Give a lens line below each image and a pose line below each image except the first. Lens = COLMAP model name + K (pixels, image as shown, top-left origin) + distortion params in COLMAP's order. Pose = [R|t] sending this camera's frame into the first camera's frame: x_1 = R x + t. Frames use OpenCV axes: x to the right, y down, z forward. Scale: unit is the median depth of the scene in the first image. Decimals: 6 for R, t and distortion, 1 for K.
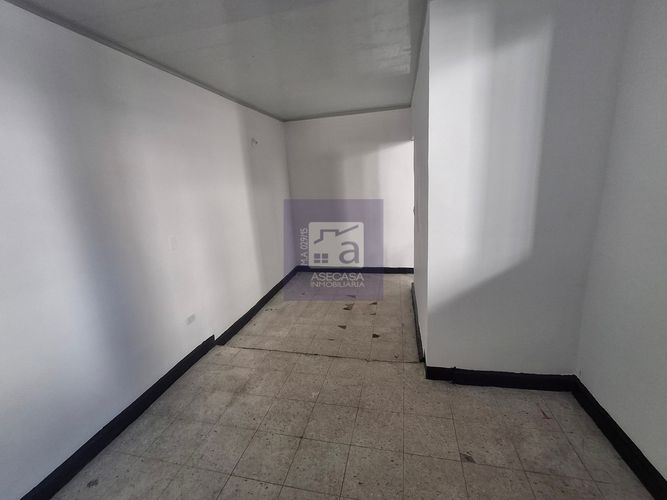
lens RADIAL K [[301.5, 0, 332.4], [0, 301.5, 249.5], [0, 0, 1]] dist [-0.000776, 0.001308]
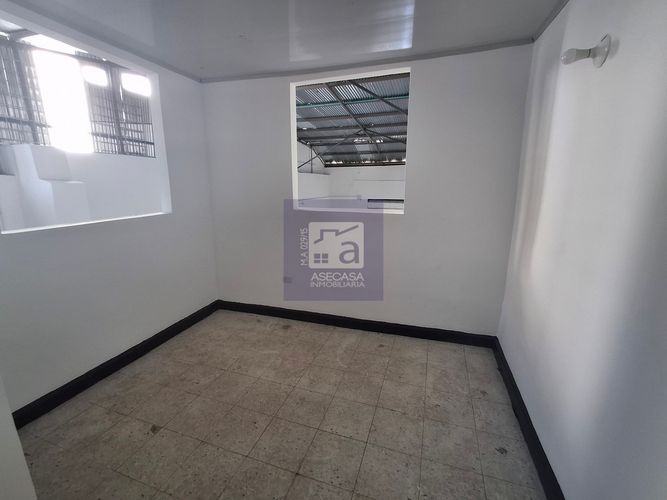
lens RADIAL K [[301.5, 0, 331.6], [0, 301.5, 244.4], [0, 0, 1]] dist [-0.000776, 0.001308]
pose [[-0.992599, 0.047280, 0.111859, -0.346782], [0.090046, 0.904573, 0.416701, -0.323337], [-0.081483, 0.423690, -0.902135, 1.587132]]
